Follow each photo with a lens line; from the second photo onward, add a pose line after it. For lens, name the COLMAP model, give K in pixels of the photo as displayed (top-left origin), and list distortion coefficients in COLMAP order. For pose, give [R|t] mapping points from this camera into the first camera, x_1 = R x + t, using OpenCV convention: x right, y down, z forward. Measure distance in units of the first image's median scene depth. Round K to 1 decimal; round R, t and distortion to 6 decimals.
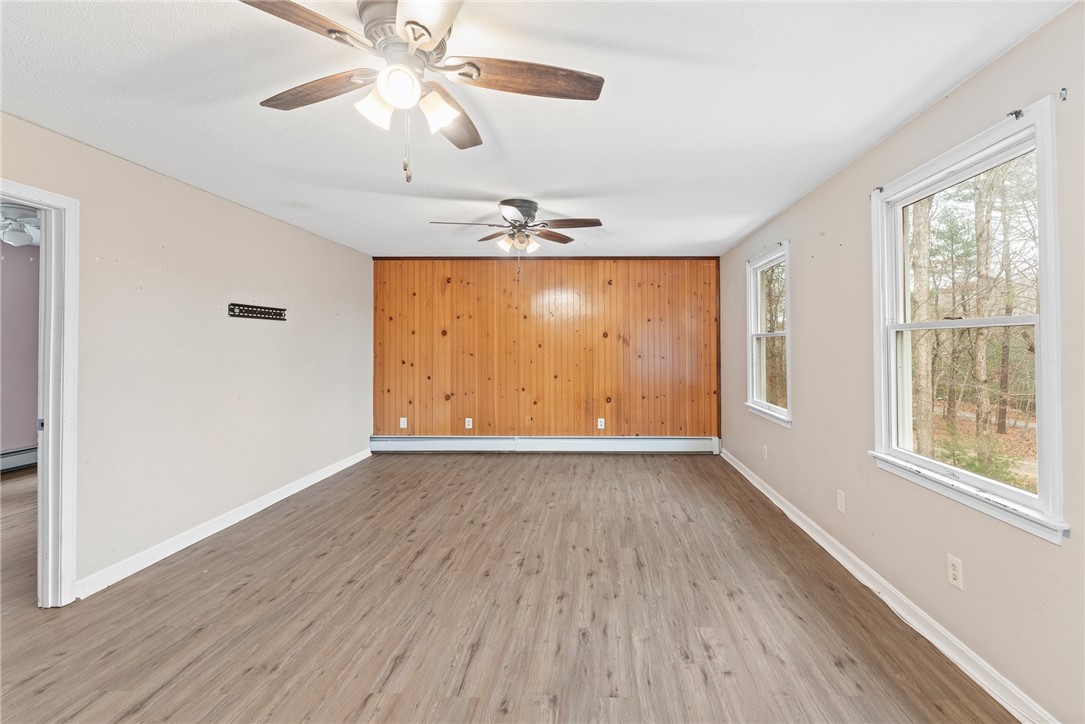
lens RADIAL K [[456.4, 0, 530.6], [0, 456.4, 325.7], [0, 0, 1]] dist [-0.004666, 0.000118]
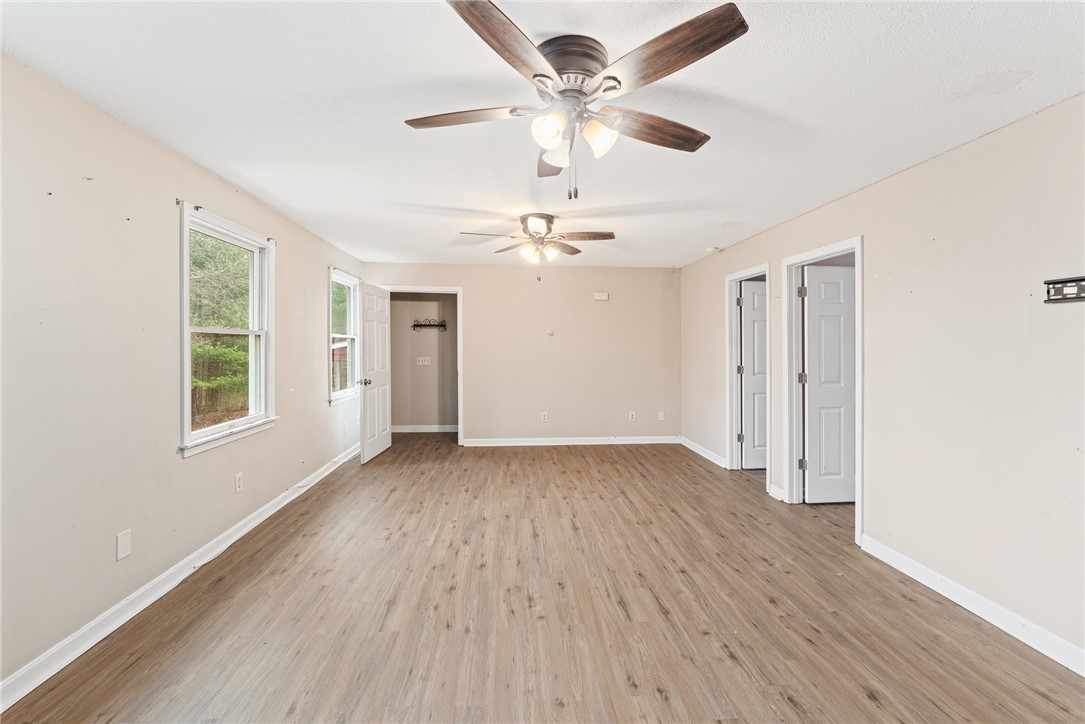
lens RADIAL K [[456.4, 0, 542.7], [0, 456.4, 359.5], [0, 0, 1]] dist [-0.004666, 0.000118]
pose [[-0.976420, -0.000195, -0.215880, 0.154534], [0.001522, 0.999969, -0.007787, 0.078826], [0.215874, -0.007932, -0.976389, 1.998455]]
